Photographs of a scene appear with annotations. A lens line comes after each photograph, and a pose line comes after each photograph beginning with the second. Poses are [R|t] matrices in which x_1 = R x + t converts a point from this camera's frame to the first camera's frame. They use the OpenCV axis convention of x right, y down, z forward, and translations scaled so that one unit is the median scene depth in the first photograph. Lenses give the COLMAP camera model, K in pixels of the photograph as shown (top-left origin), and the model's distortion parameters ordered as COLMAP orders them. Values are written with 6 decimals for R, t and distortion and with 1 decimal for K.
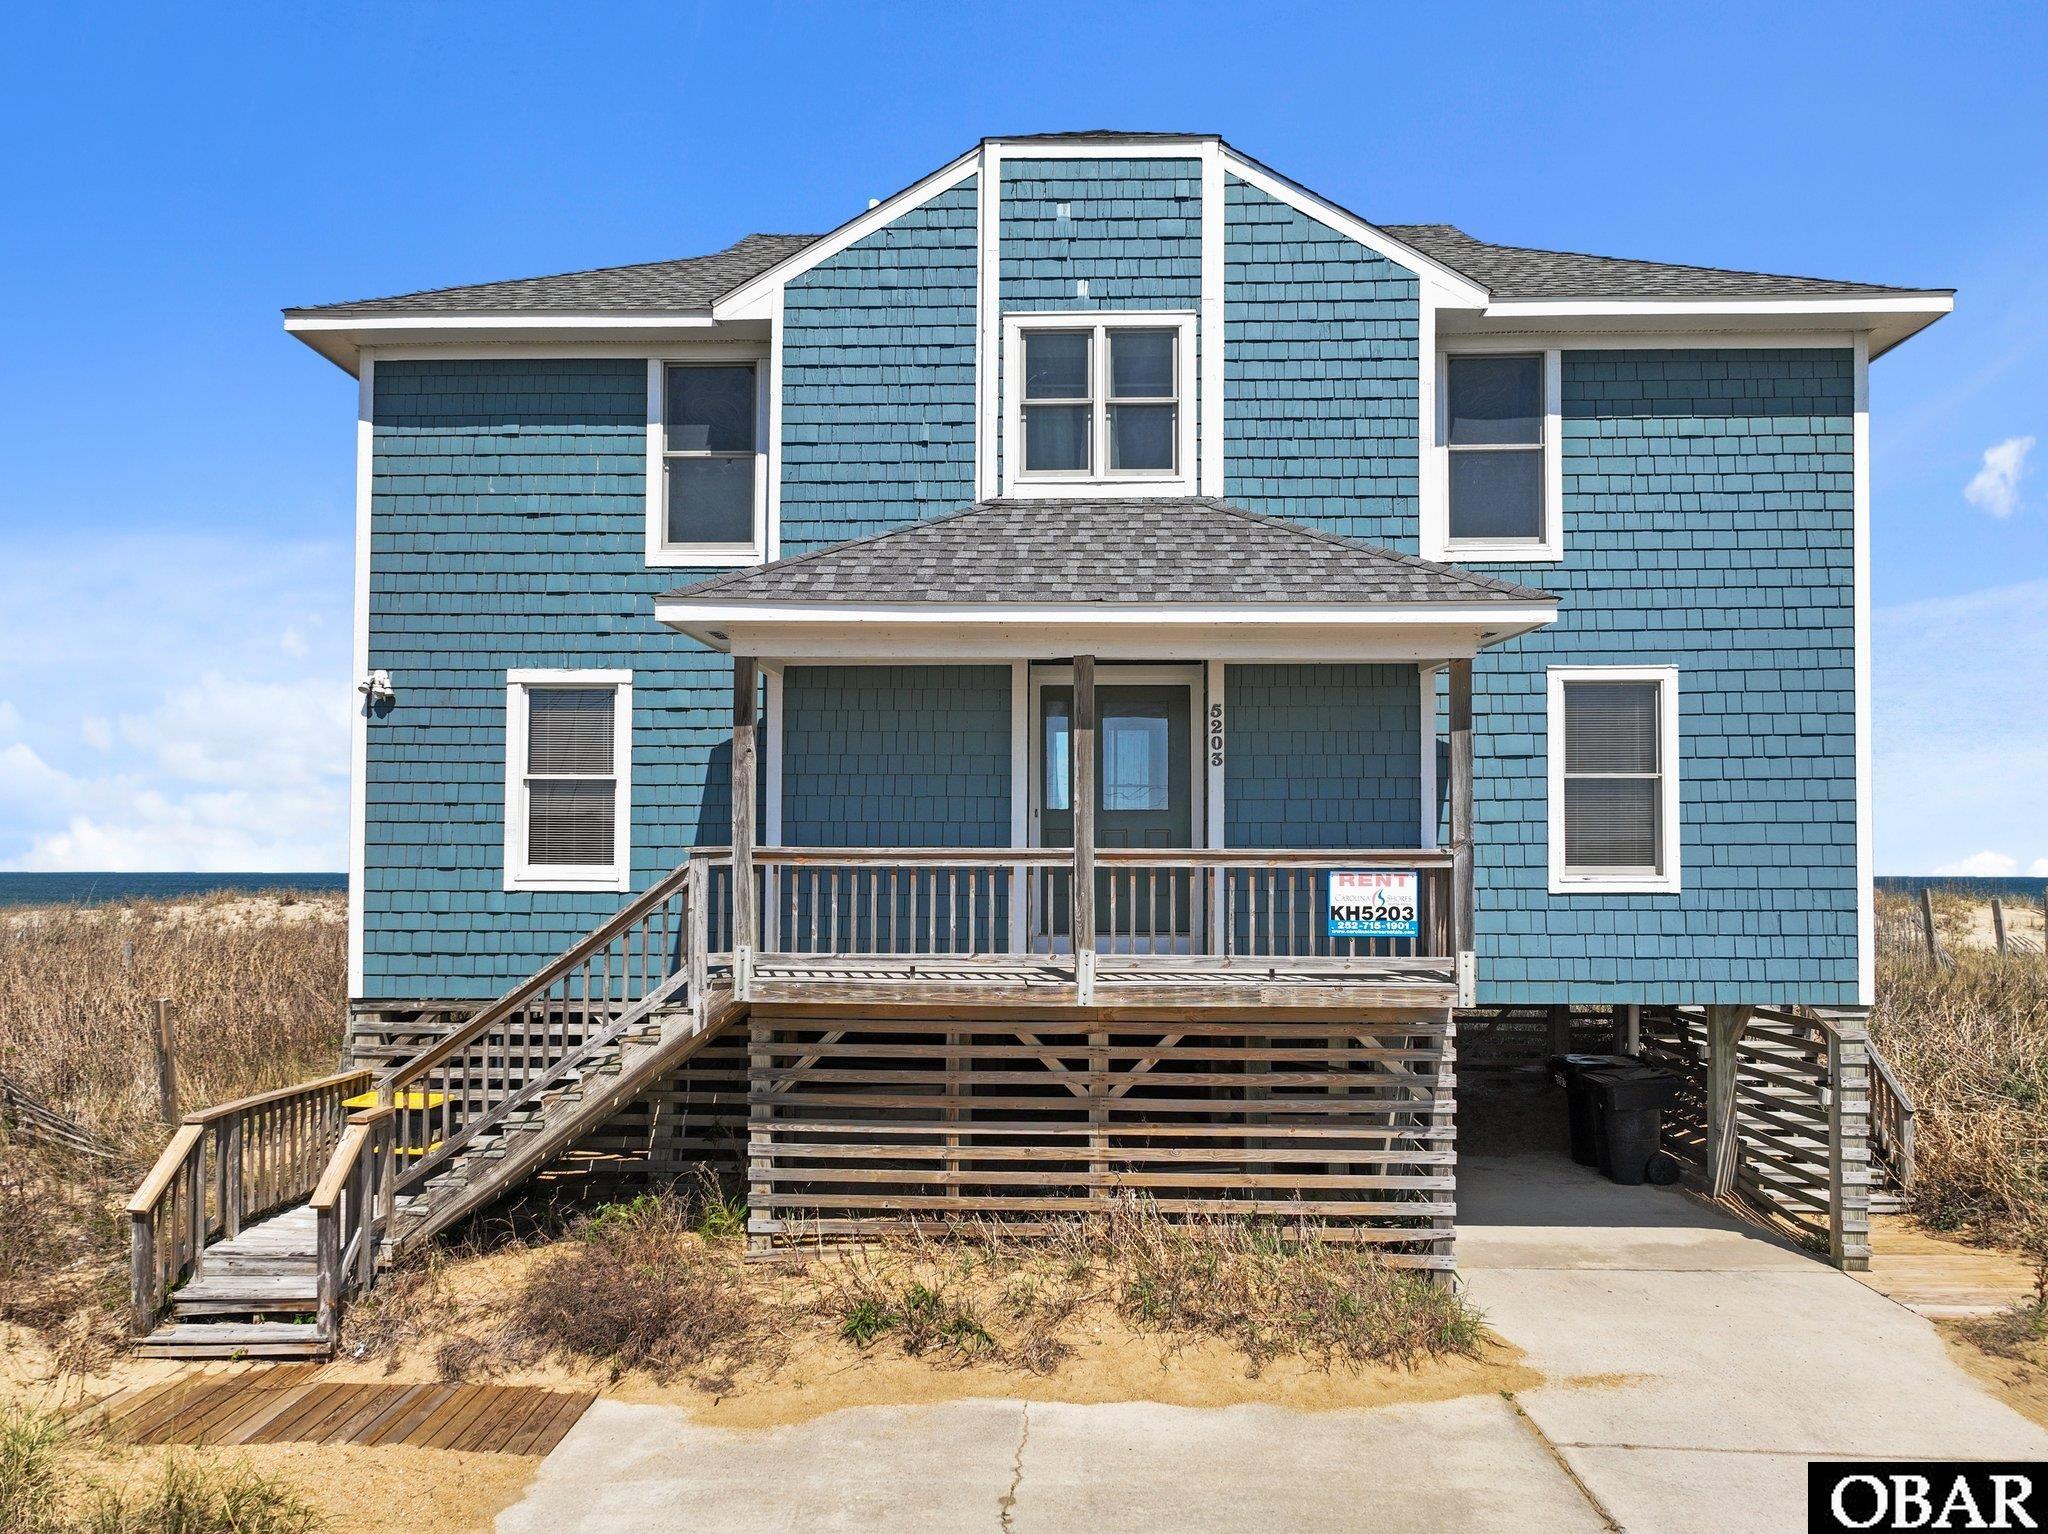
lens RADIAL K [[1511.1, 0, 1030.0], [0, 1511.1, 827.2], [0, 0, 1]] dist [-0.010792, 0.001827]
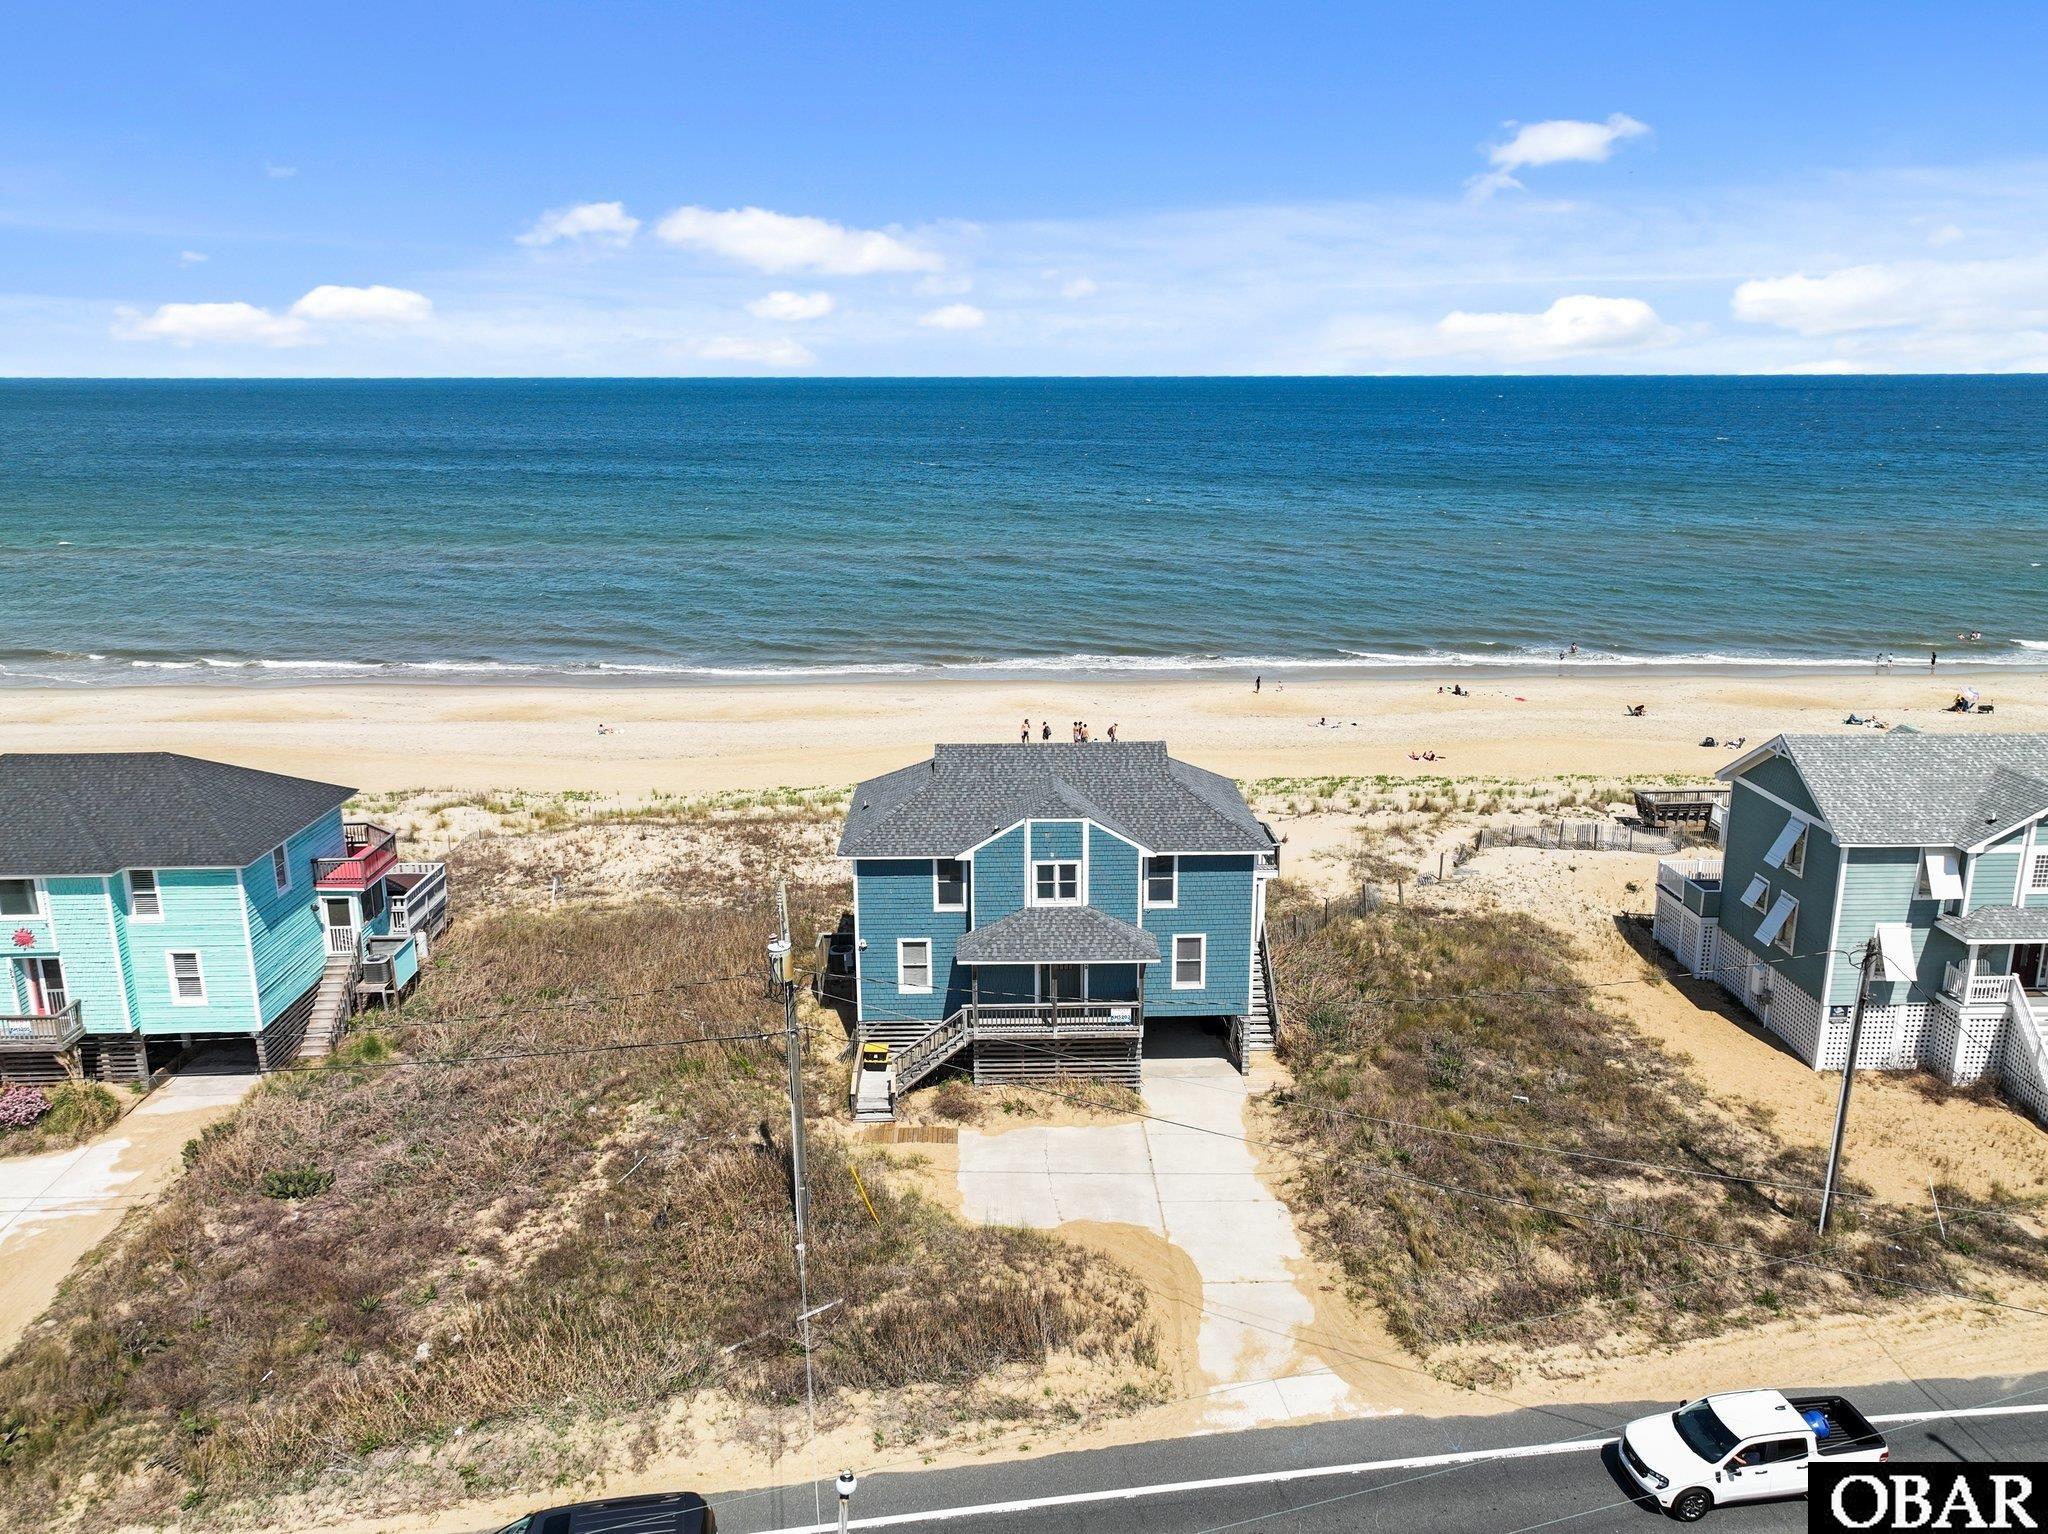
lens RADIAL K [[1585.5, 0, 1024.0], [0, 1585.5, 767.0], [0, 0, 1]] dist [0.003579, 0.000409]
pose [[0.997783, -0.023498, 0.062266, -0.302267], [0.005820, 0.962817, 0.270091, -1.769331], [-0.066297, -0.269129, 0.960819, -3.009897]]
